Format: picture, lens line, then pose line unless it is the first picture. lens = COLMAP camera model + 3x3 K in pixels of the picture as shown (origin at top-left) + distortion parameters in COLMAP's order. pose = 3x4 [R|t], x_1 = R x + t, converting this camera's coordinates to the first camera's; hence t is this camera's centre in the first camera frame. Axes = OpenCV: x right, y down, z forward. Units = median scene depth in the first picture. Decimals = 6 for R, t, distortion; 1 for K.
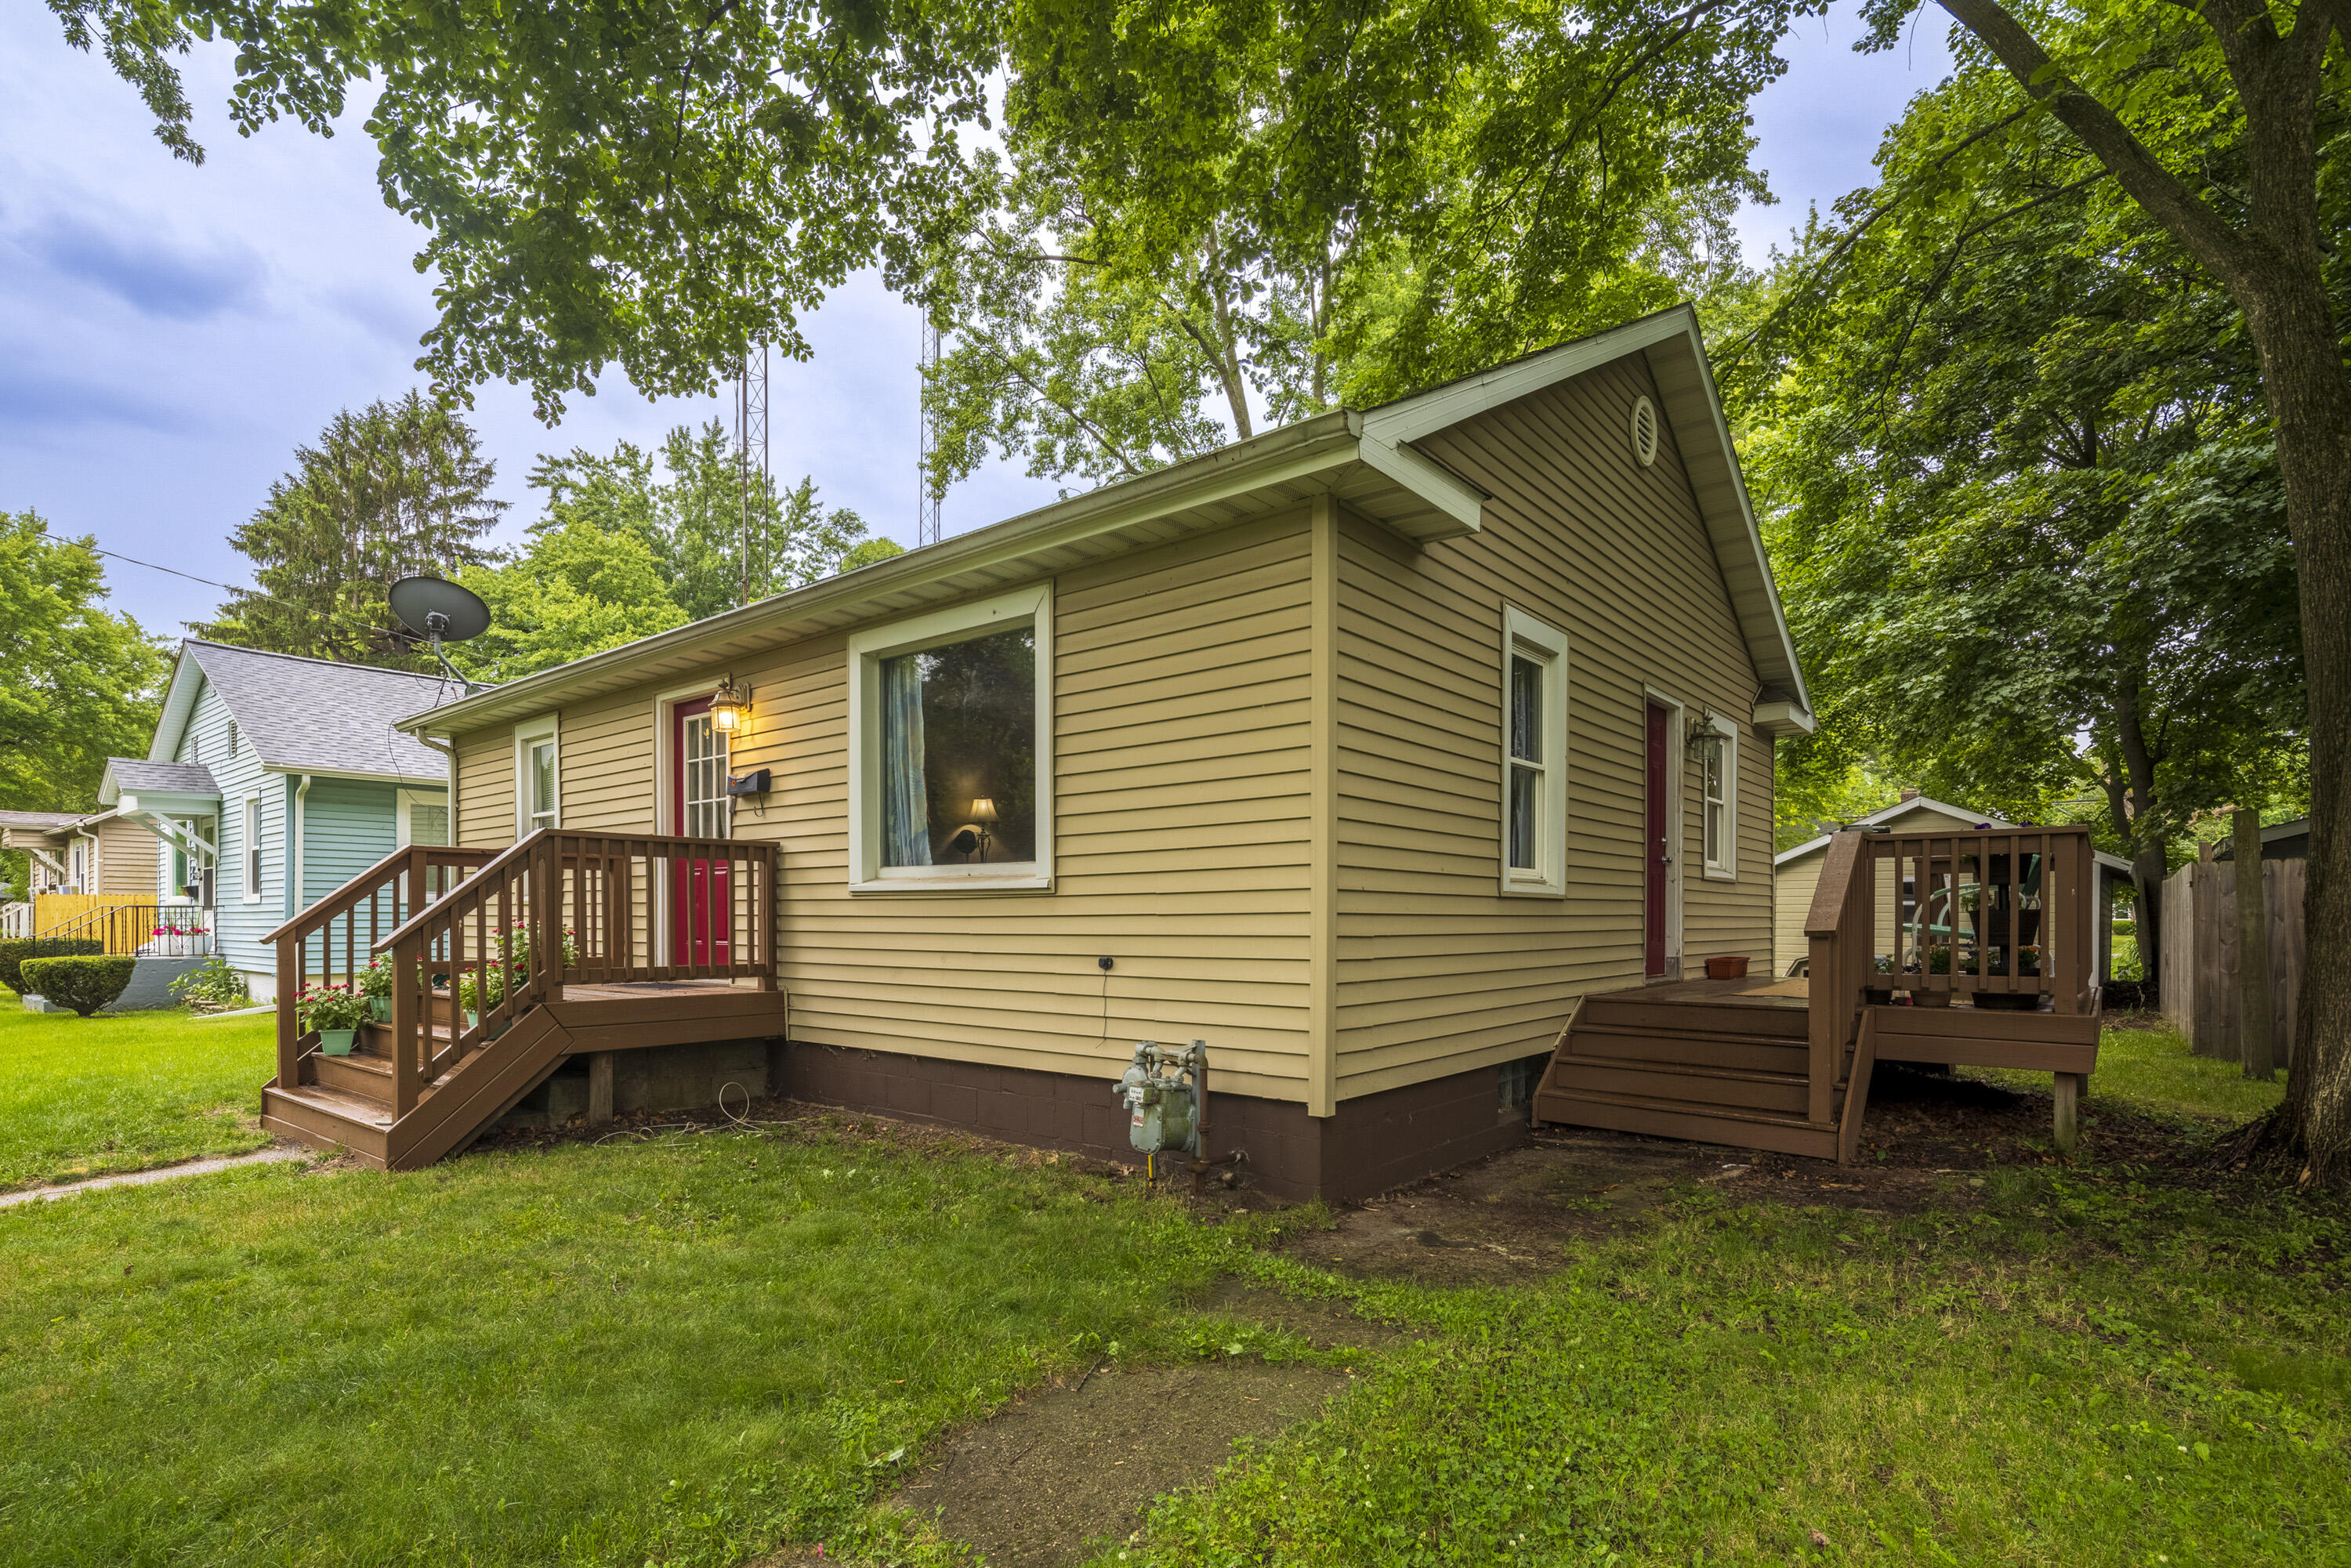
lens RADIAL K [[1148.6, 0, 1160.4], [0, 1148.6, 929.0], [0, 0, 1]] dist [0.005488, -0.004120]
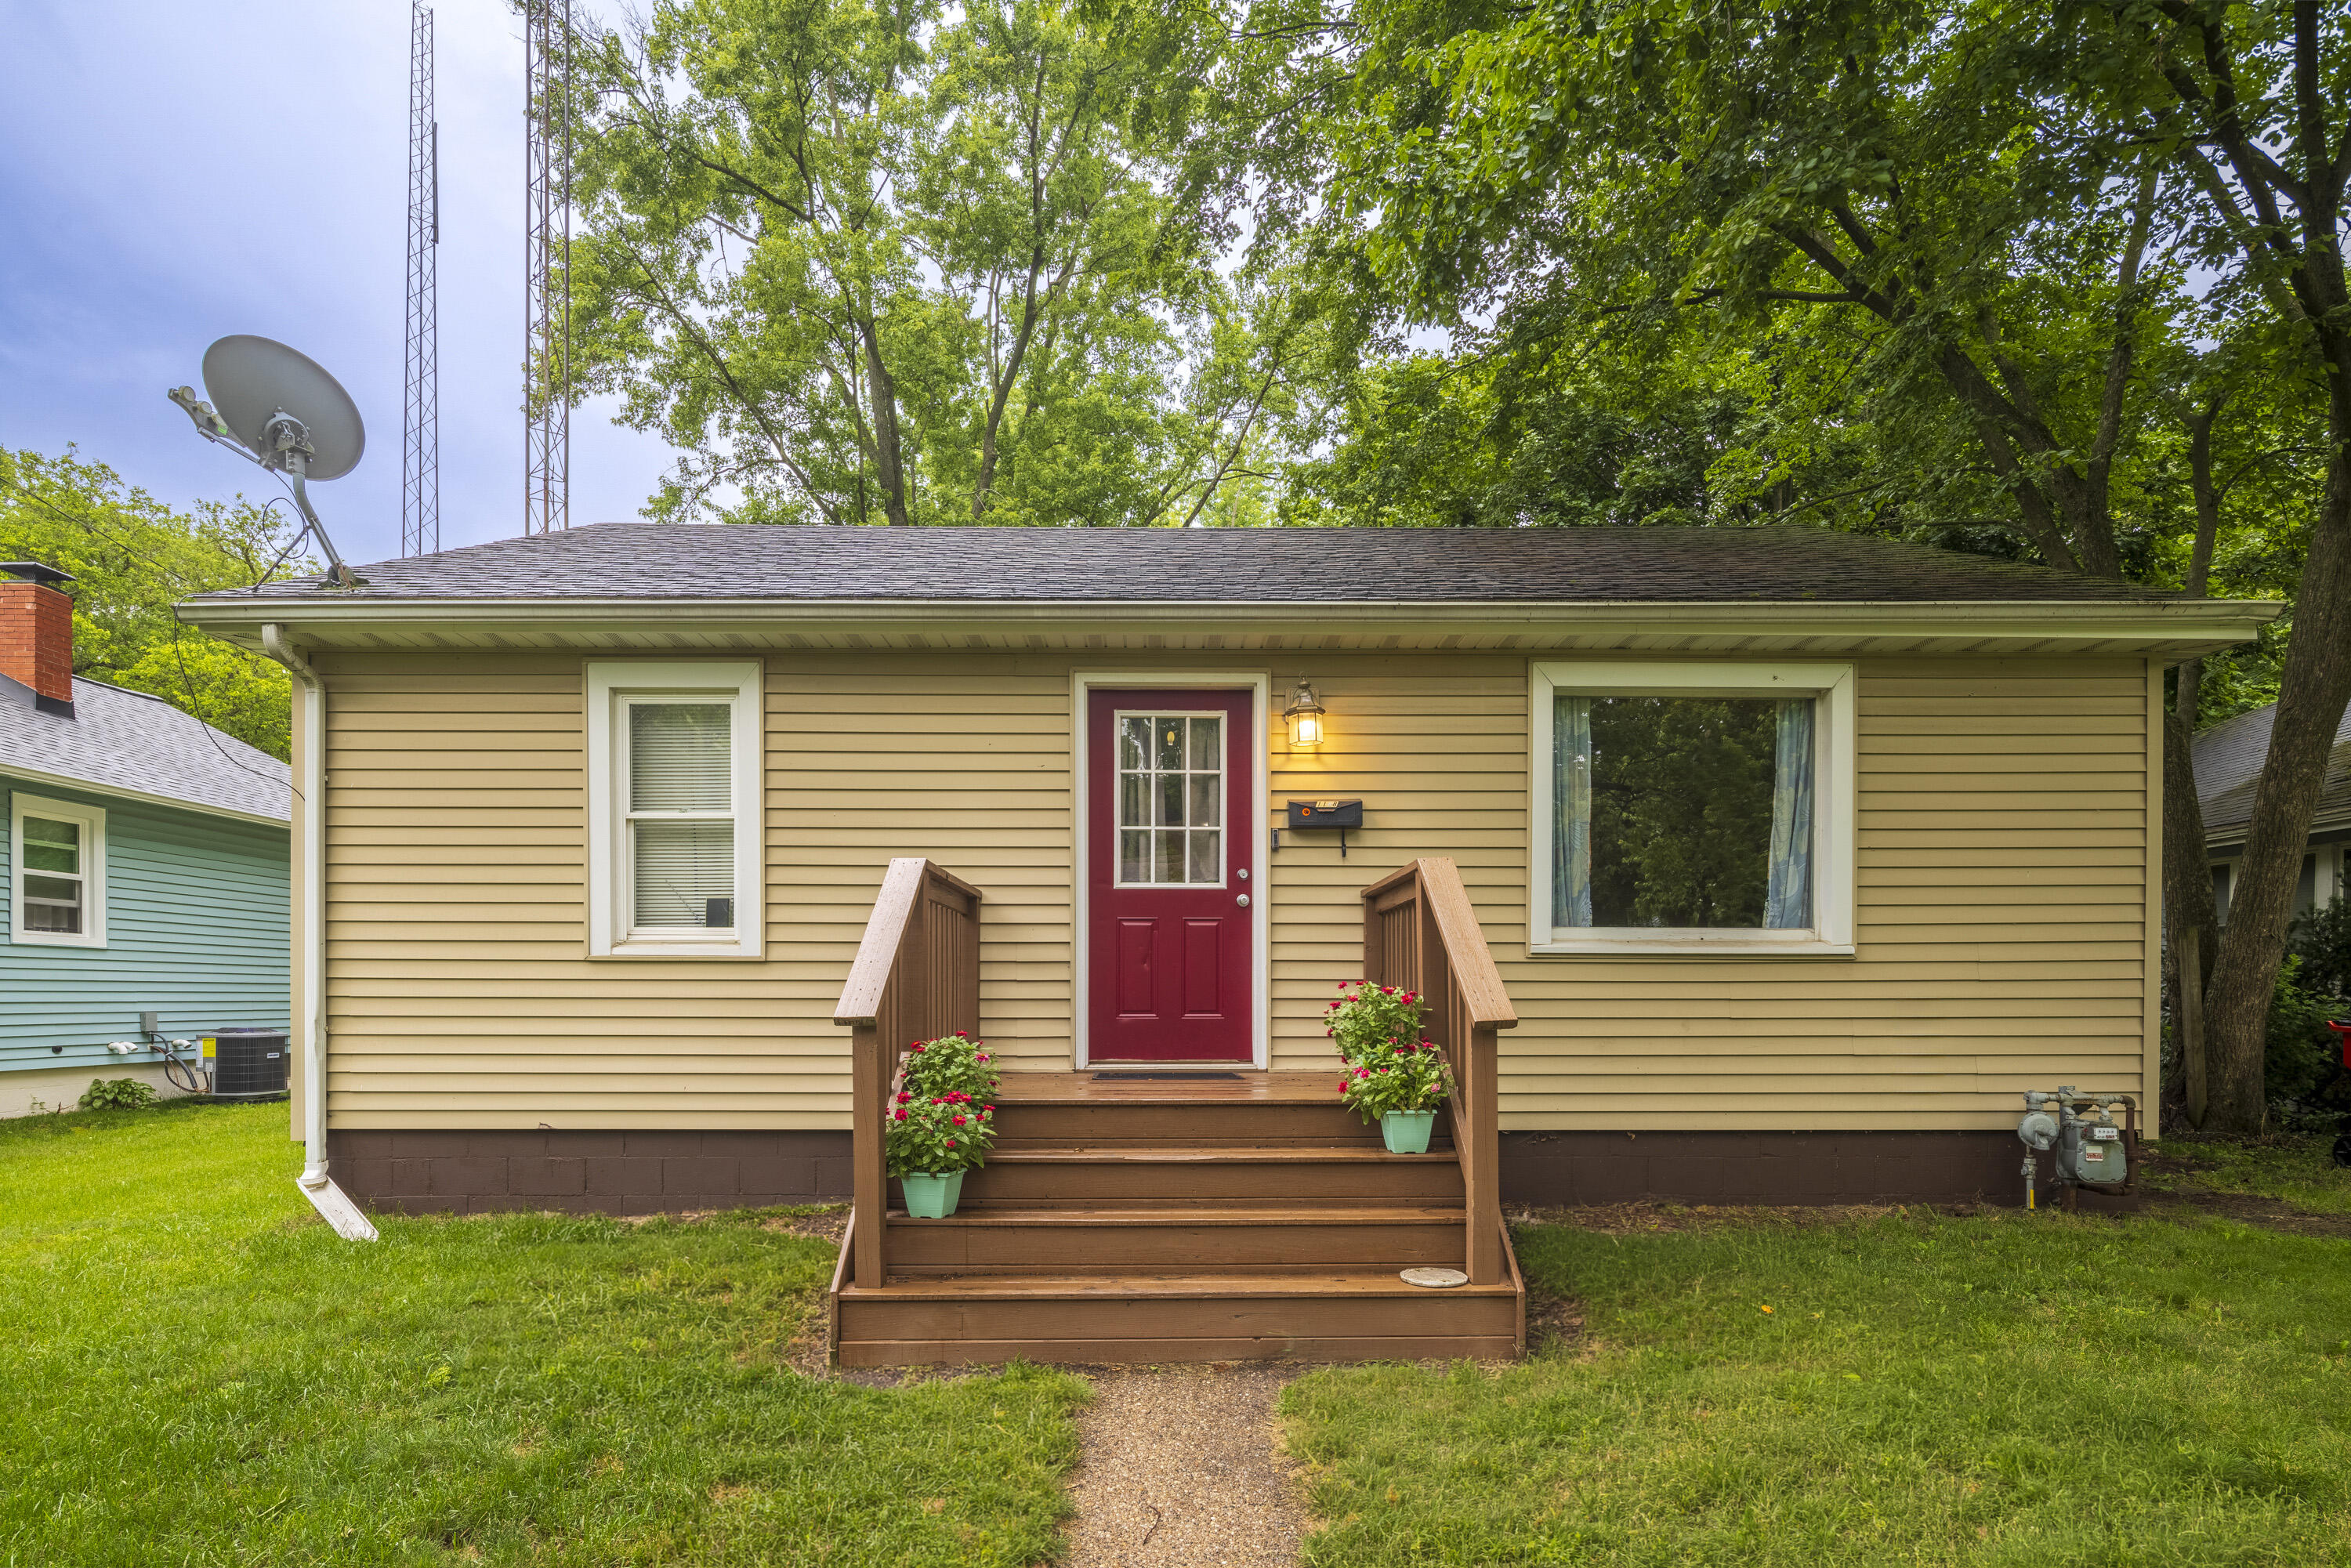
lens RADIAL K [[1140.2, 0, 1185.8], [0, 1140.2, 998.0], [0, 0, 1]] dist [0.006104, -0.000750]
pose [[0.754443, -0.002976, 0.656359, -0.269479], [0.006461, 0.999975, -0.002892, 0.000716], [-0.656334, 0.006422, 0.754443, 0.132095]]
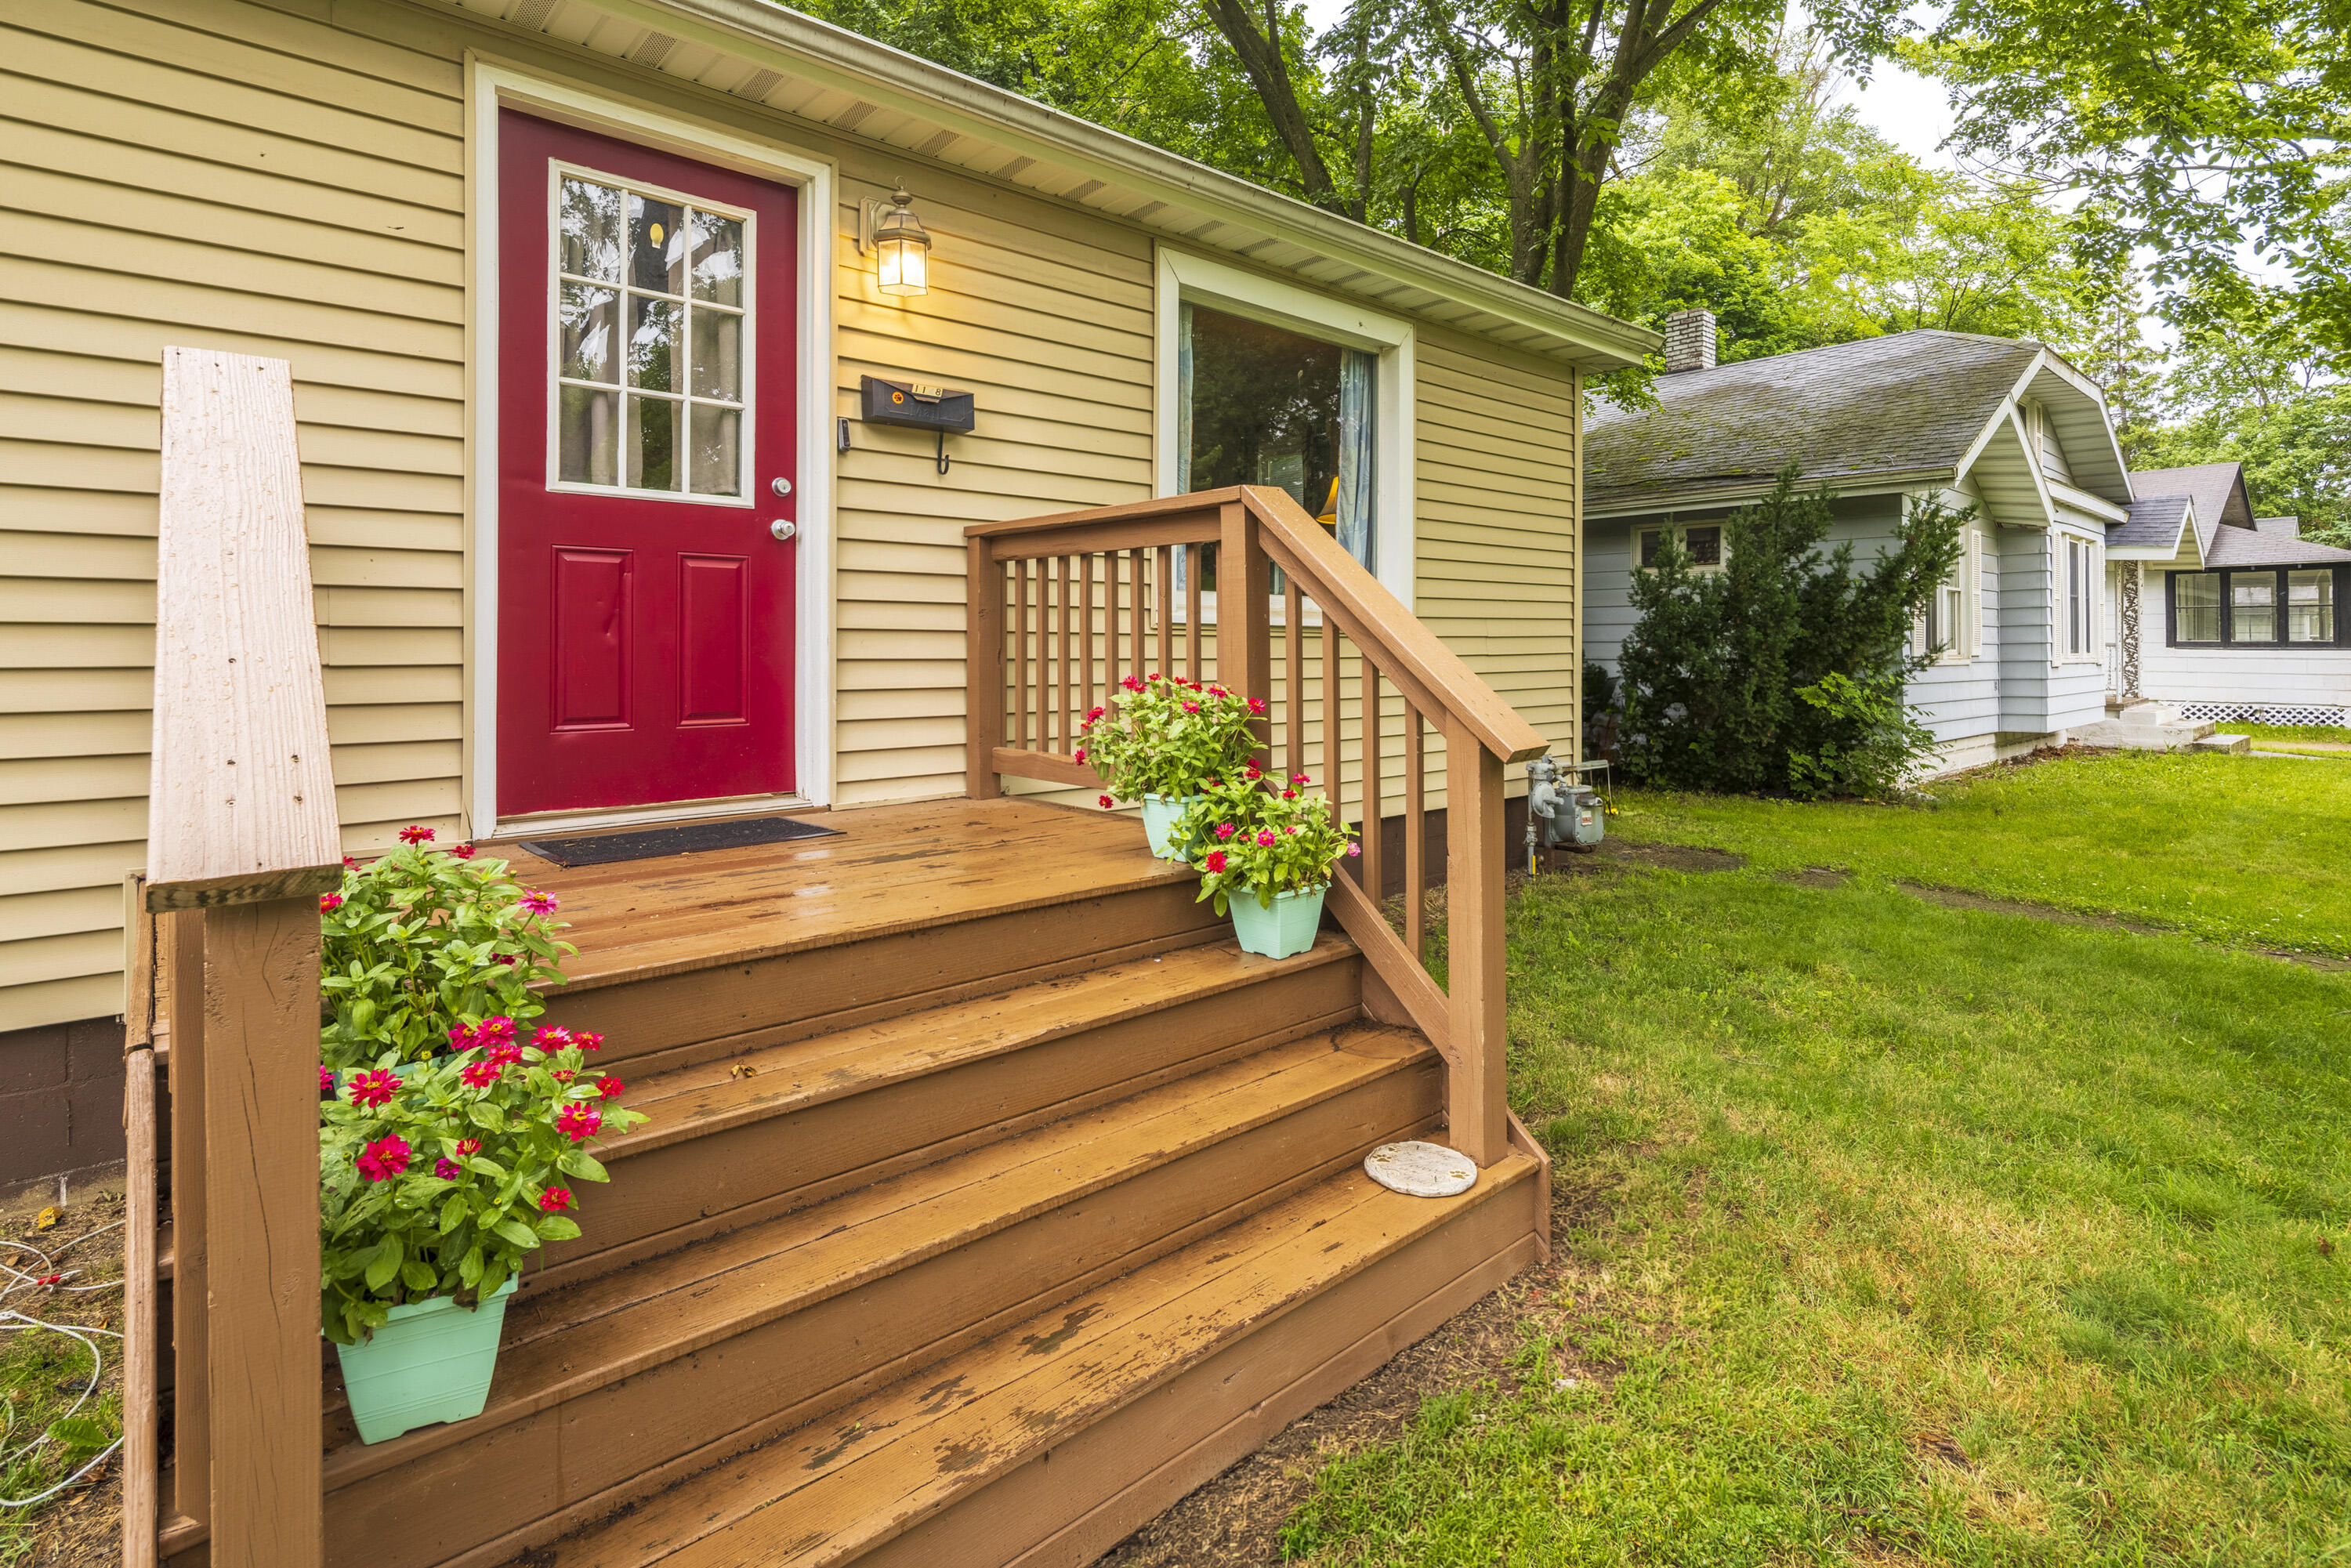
lens RADIAL K [[1143.7, 0, 1171.9], [0, 1143.7, 635.9], [0, 0, 1]] dist [0.002707, -0.001505]
pose [[0.154074, 0.006258, 0.988040, -0.241098], [0.006172, 0.999954, -0.007296, -0.005146], [-0.988040, 0.007222, 0.154028, 0.228880]]
